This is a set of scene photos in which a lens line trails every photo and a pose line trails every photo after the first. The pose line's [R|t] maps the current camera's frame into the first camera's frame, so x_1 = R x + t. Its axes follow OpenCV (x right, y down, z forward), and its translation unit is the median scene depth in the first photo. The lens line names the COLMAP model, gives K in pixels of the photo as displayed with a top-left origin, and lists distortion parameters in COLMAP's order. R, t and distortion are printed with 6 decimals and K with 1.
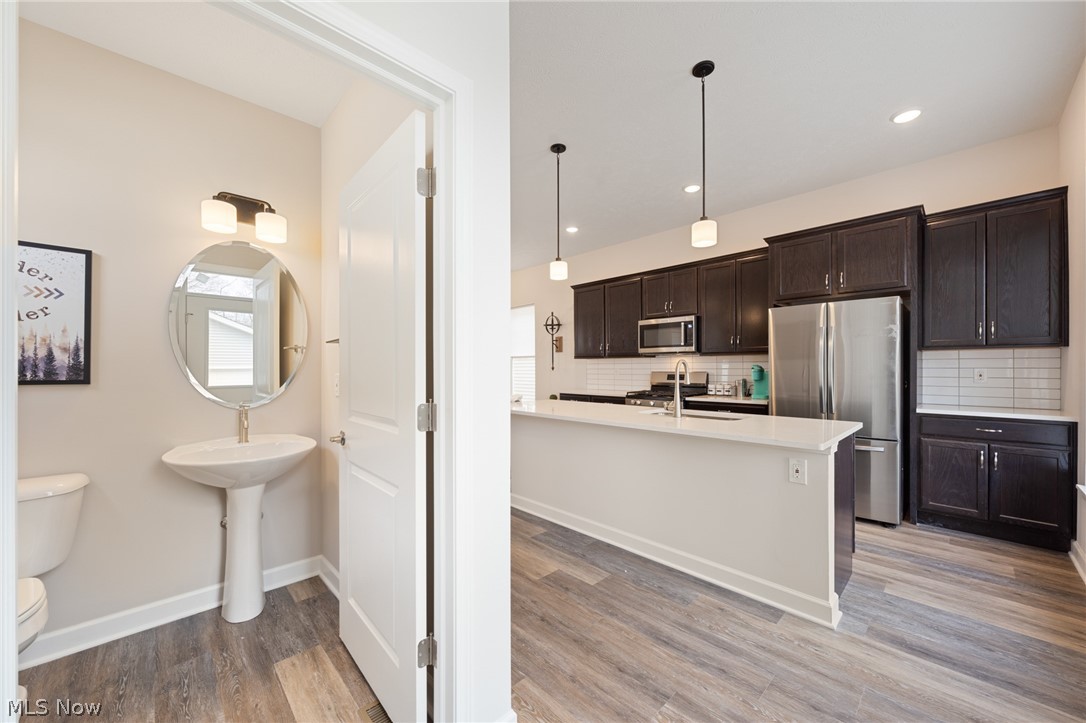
lens RADIAL K [[401.5, 0, 546.4], [0, 401.5, 367.6], [0, 0, 1]] dist [-0.001945, 0.000071]
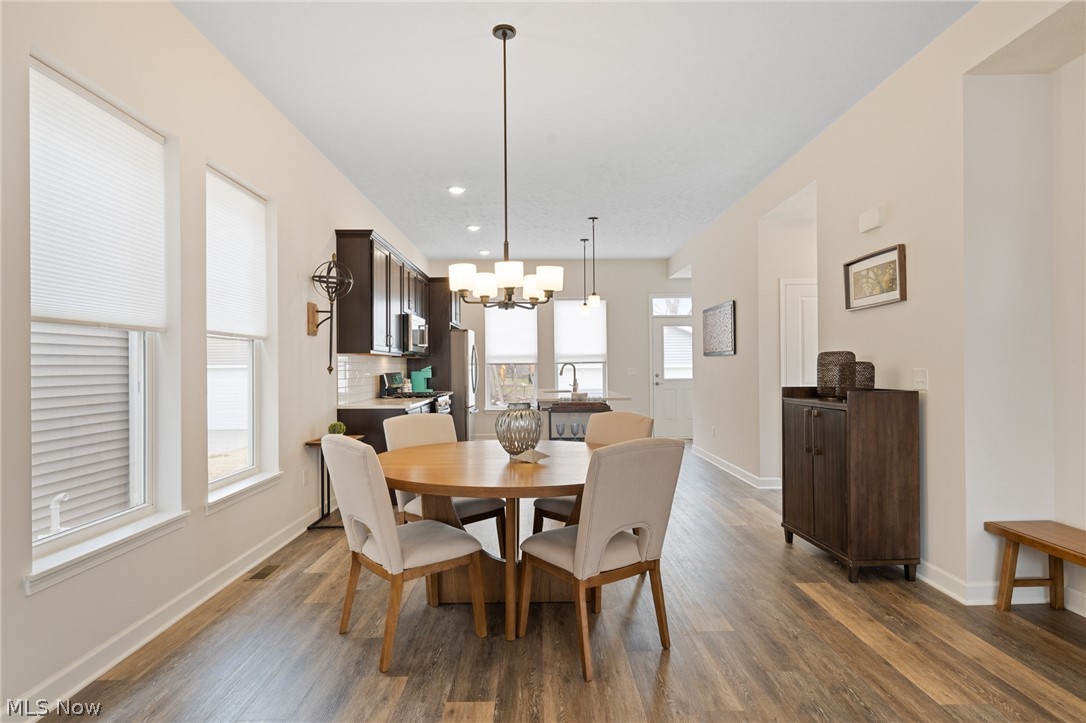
lens RADIAL K [[591.8, 0, 543.0], [0, 591.8, 361.5], [0, 0, 1]] dist [0.000111, -0.000305]
pose [[-0.729085, 0.015495, 0.684248, -1.435101], [0.009174, 0.999875, -0.012867, 0.008821], [-0.684362, -0.003104, -0.729136, 2.937792]]
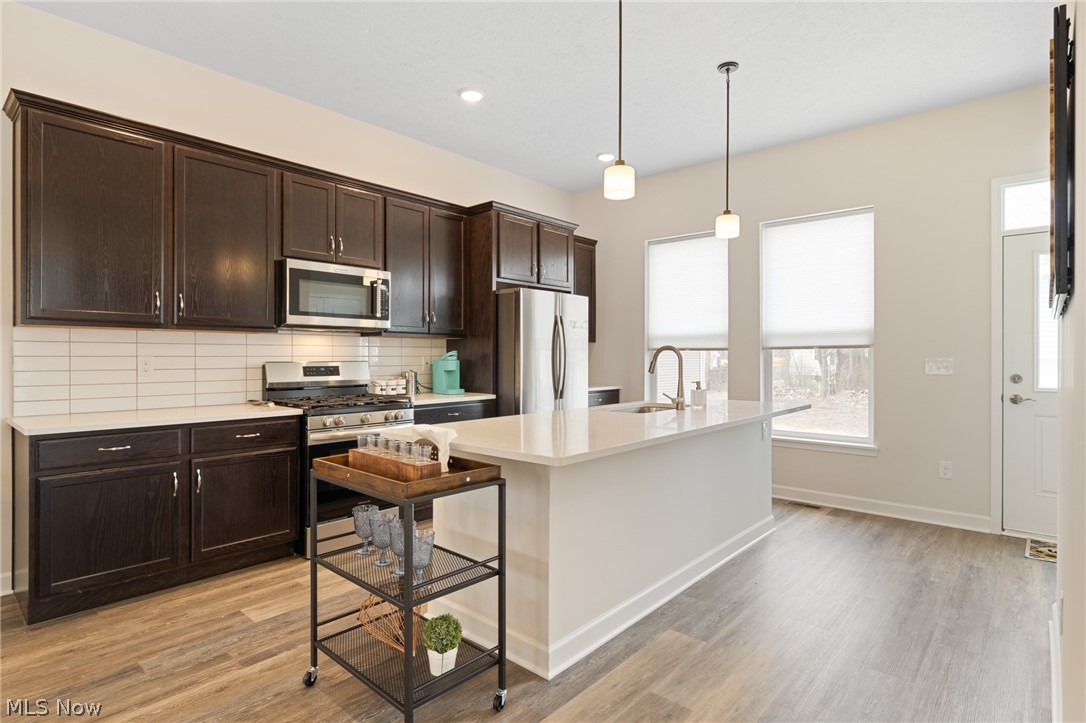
lens RADIAL K [[563.9, 0, 543.0], [0, 563.9, 355.7], [0, 0, 1]] dist [0.002486, -0.000105]
pose [[-0.079284, 0.003321, 0.996847, -0.816051], [-0.004676, 0.999982, -0.003704, 0.006943], [-0.996841, -0.004955, -0.079267, 1.256943]]
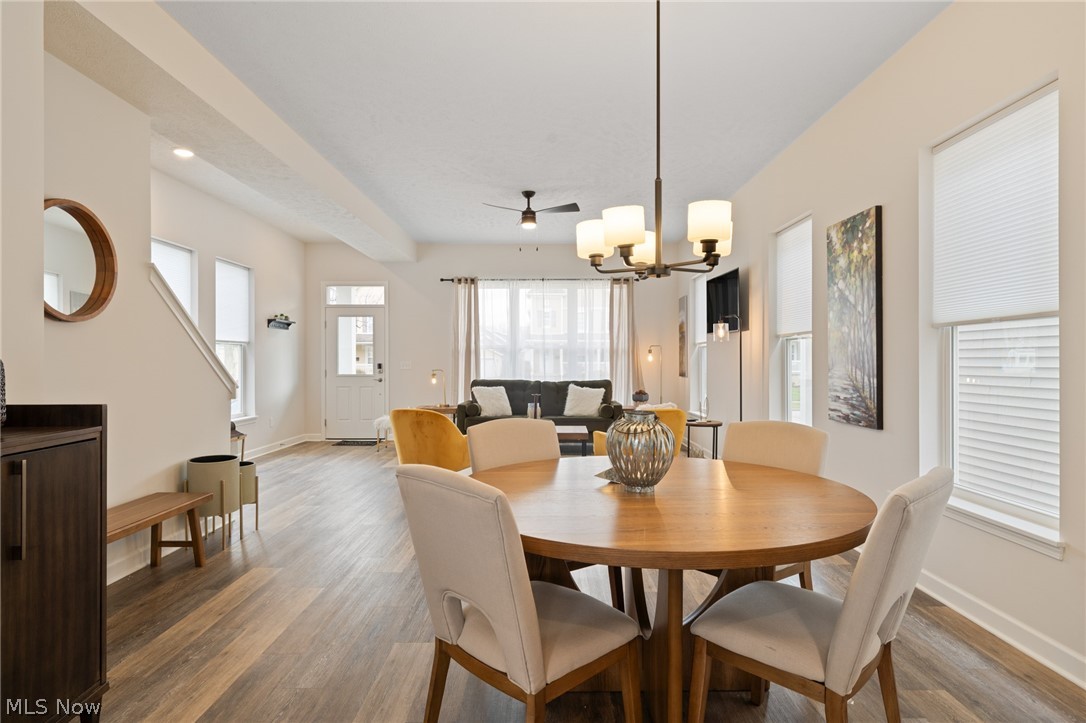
lens RADIAL K [[586.9, 0, 545.3], [0, 586.9, 365.5], [0, 0, 1]] dist [-0.000535, 0.000011]
pose [[0.720434, 0.009898, -0.693453, -0.275263], [-0.002975, 0.999933, 0.011182, 0.003162], [0.693517, -0.005993, 0.720415, 1.607483]]
